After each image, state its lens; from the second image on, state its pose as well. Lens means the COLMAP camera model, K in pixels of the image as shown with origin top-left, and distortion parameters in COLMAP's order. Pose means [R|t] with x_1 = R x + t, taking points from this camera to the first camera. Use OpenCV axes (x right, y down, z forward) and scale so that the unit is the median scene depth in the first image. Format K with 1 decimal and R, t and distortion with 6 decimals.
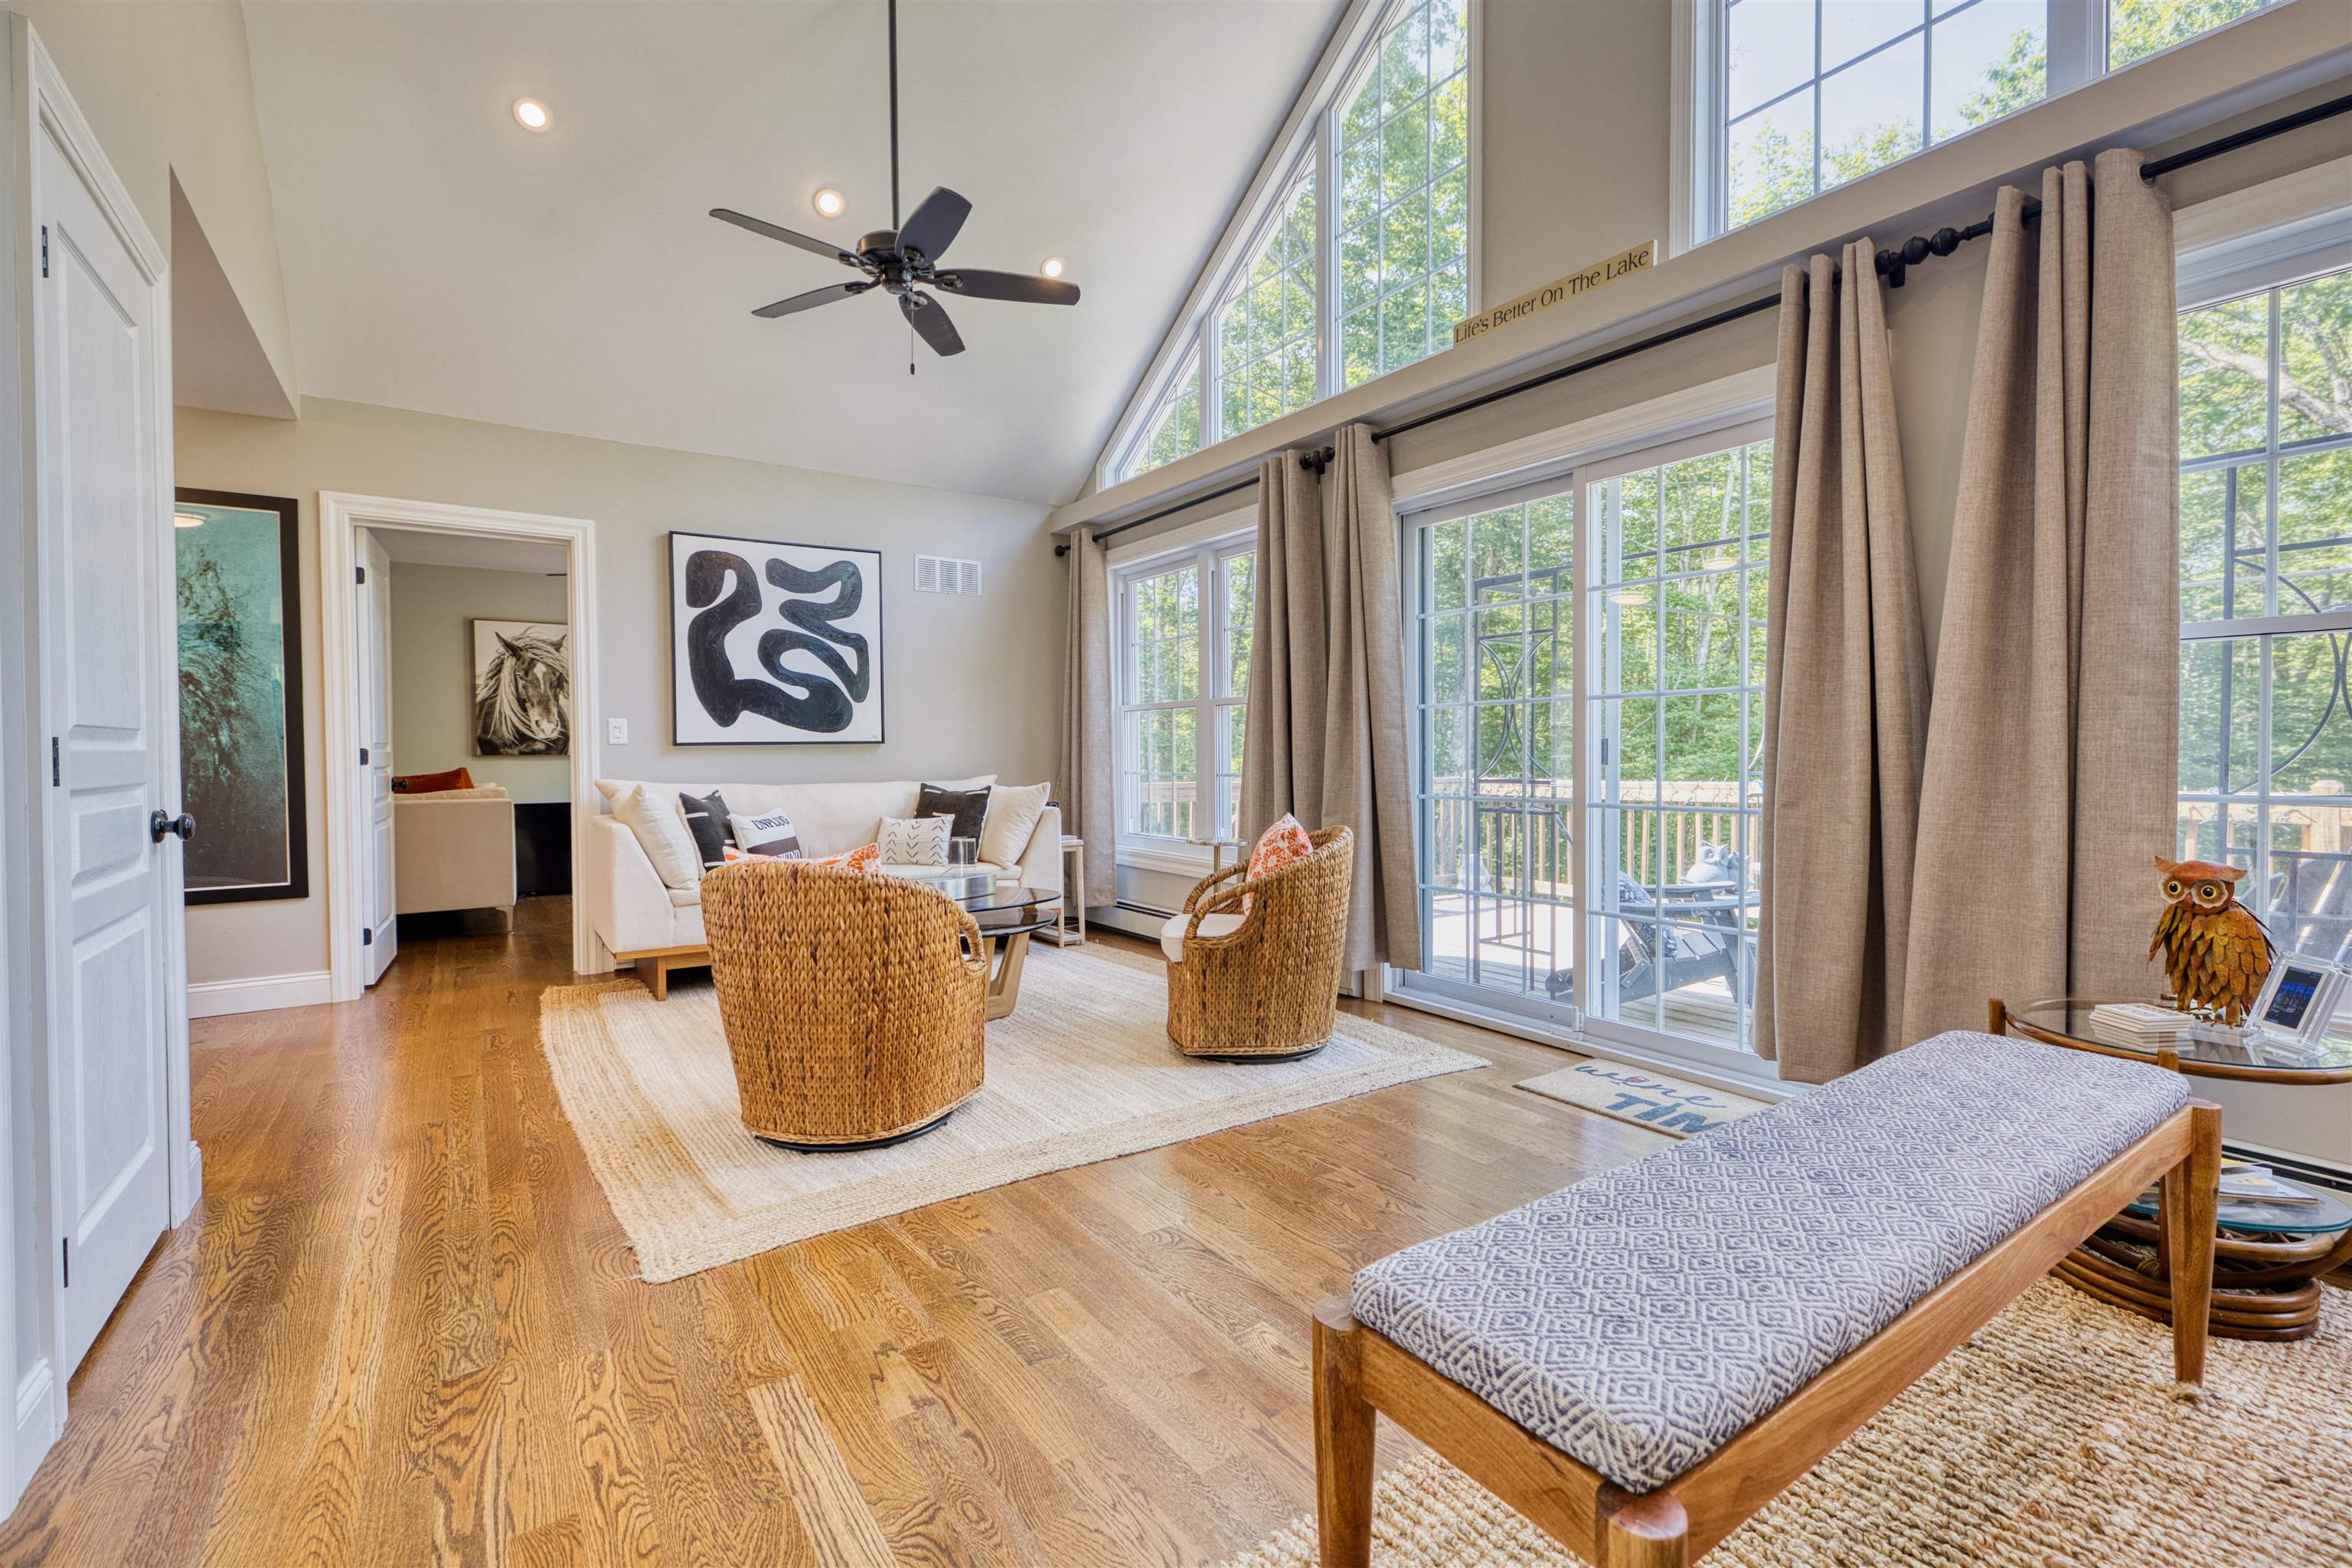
lens RADIAL K [[1032.8, 0, 1172.3], [0, 1032.8, 775.0], [0, 0, 1]] dist [-0.000588, 0.000618]
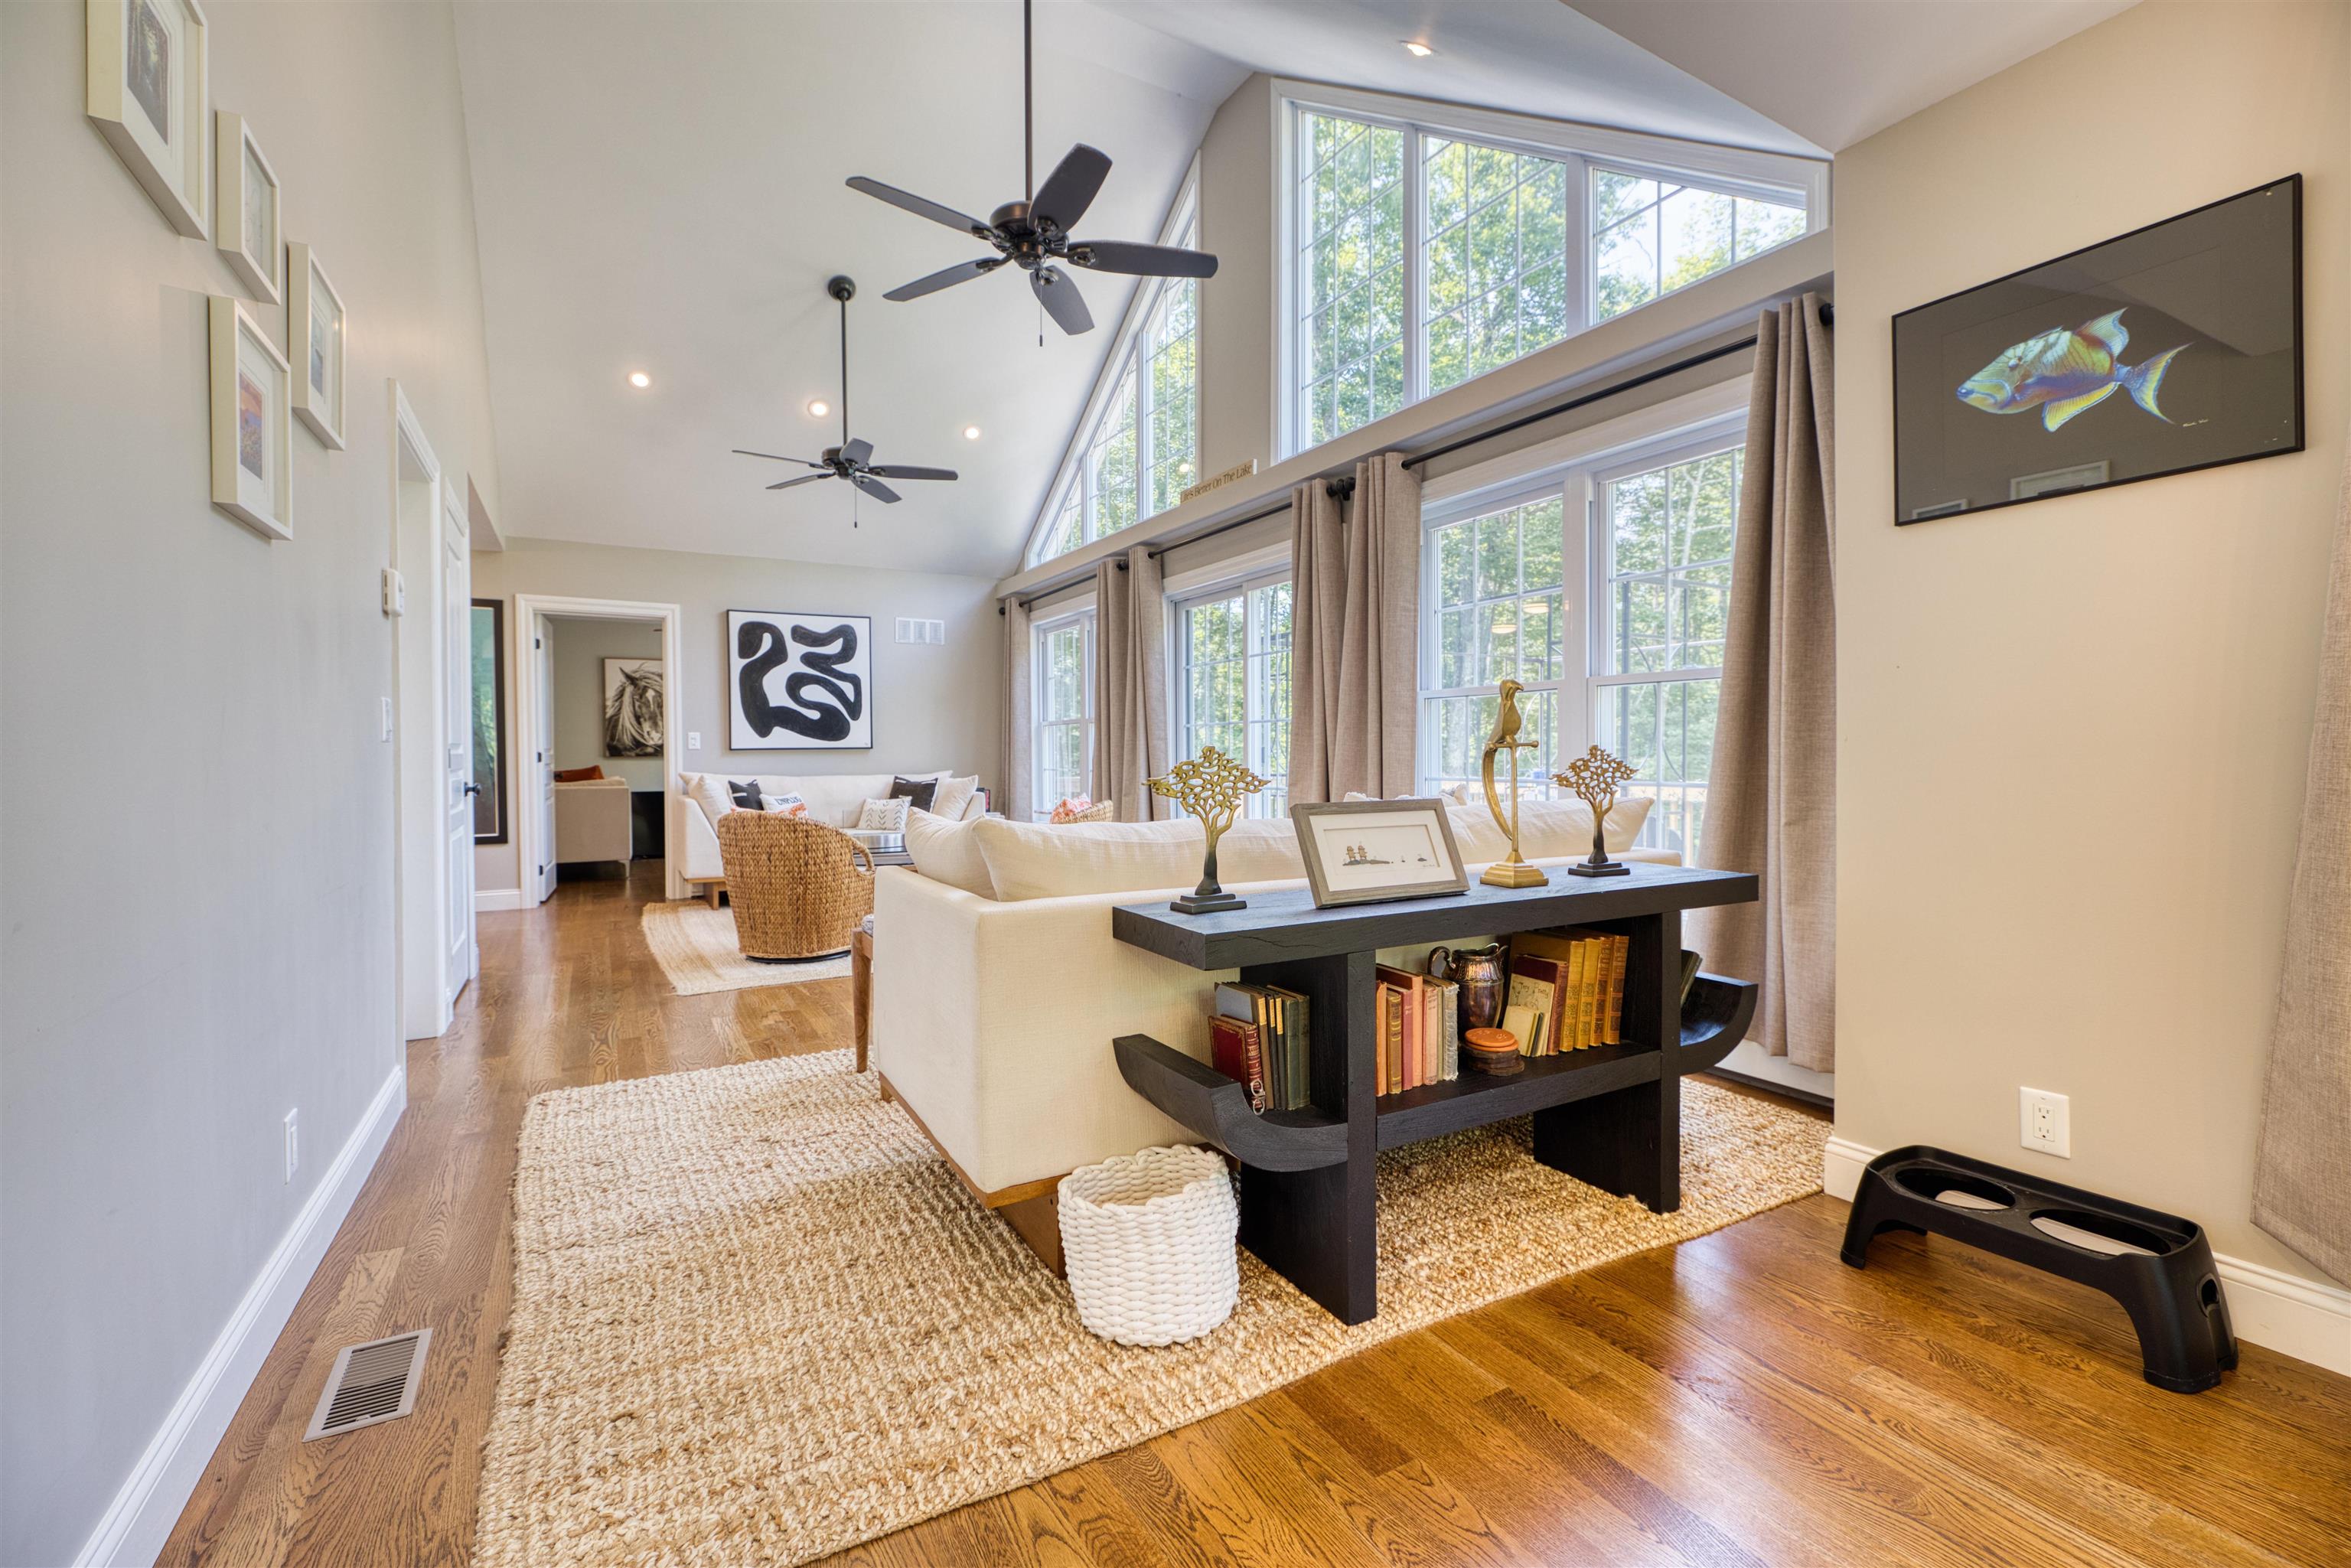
lens RADIAL K [[1014.2, 0, 1179.0], [0, 1014.2, 776.4], [0, 0, 1]] dist [-0.009842, 0.000234]
pose [[0.997003, 0.002737, -0.077321, 0.283619], [-0.002828, 0.999995, -0.001070, 0.009258], [0.077318, 0.001286, 0.997006, -0.421004]]
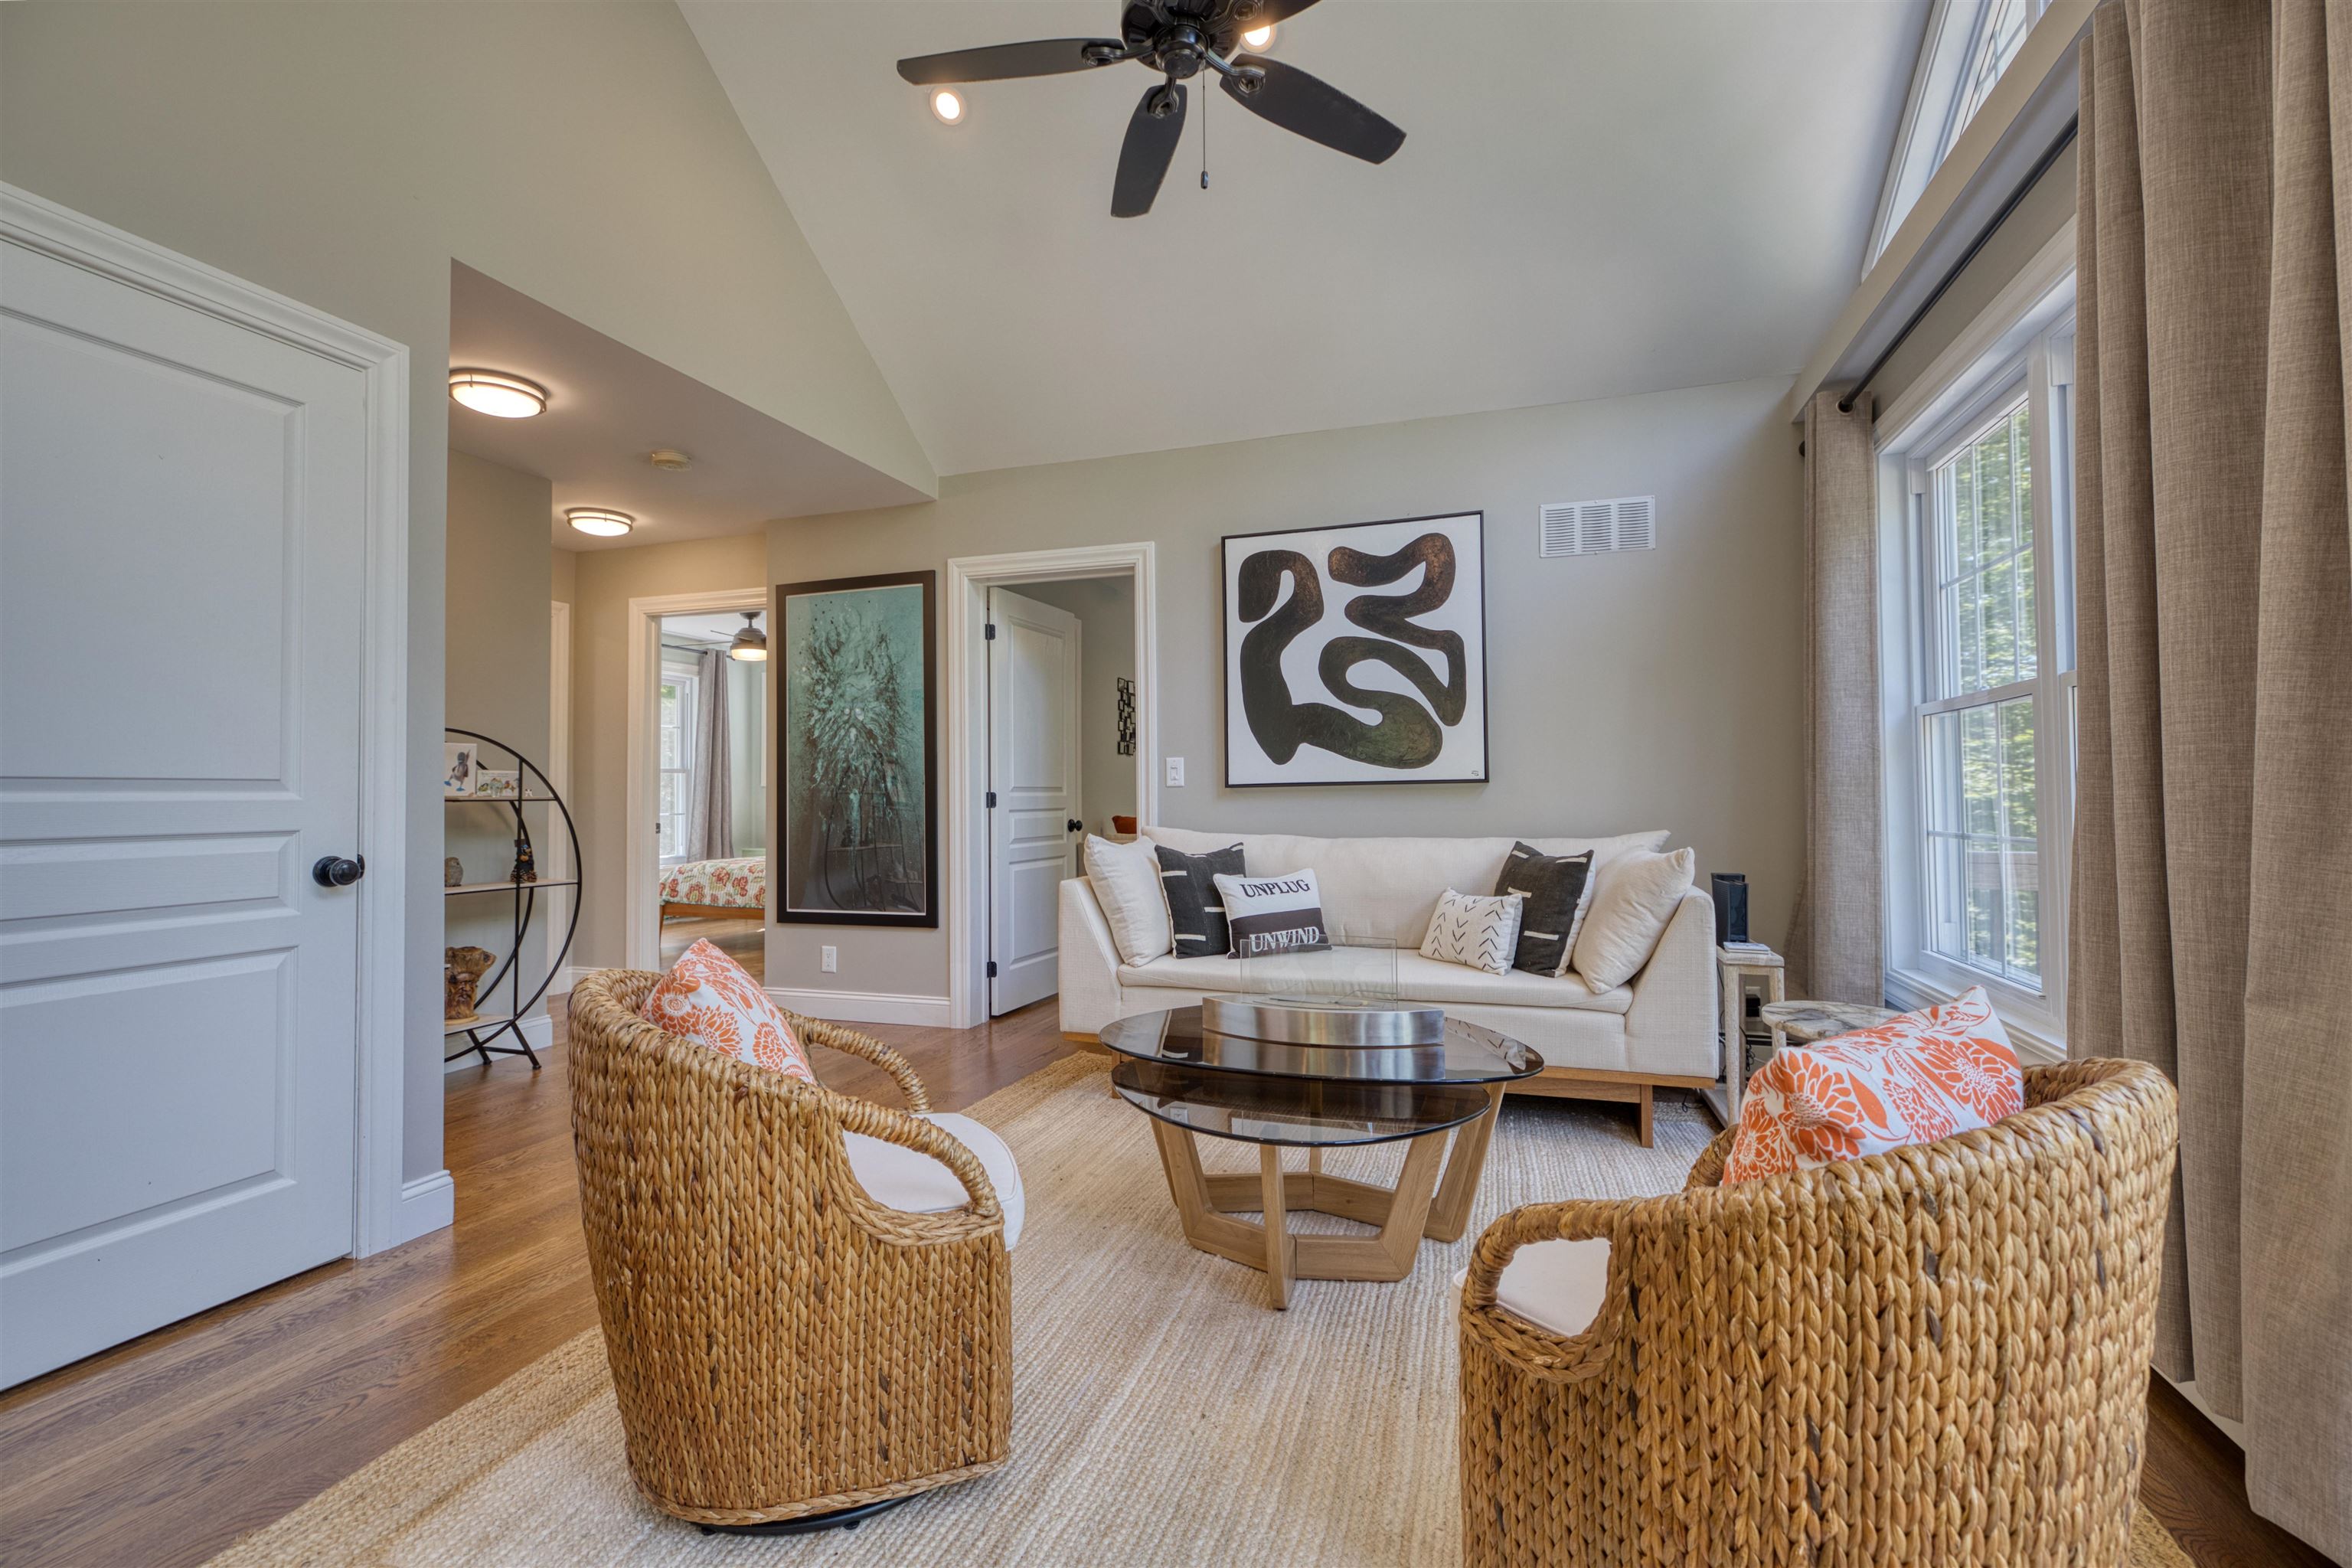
lens RADIAL K [[1032.8, 0, 1172.3], [0, 1032.8, 775.0], [0, 0, 1]] dist [-0.000588, 0.000618]
pose [[0.610525, -0.016575, -0.791824, 0.157435], [-0.013874, 0.999404, -0.031617, -0.011076], [0.791875, 0.030289, 0.609931, 0.437588]]
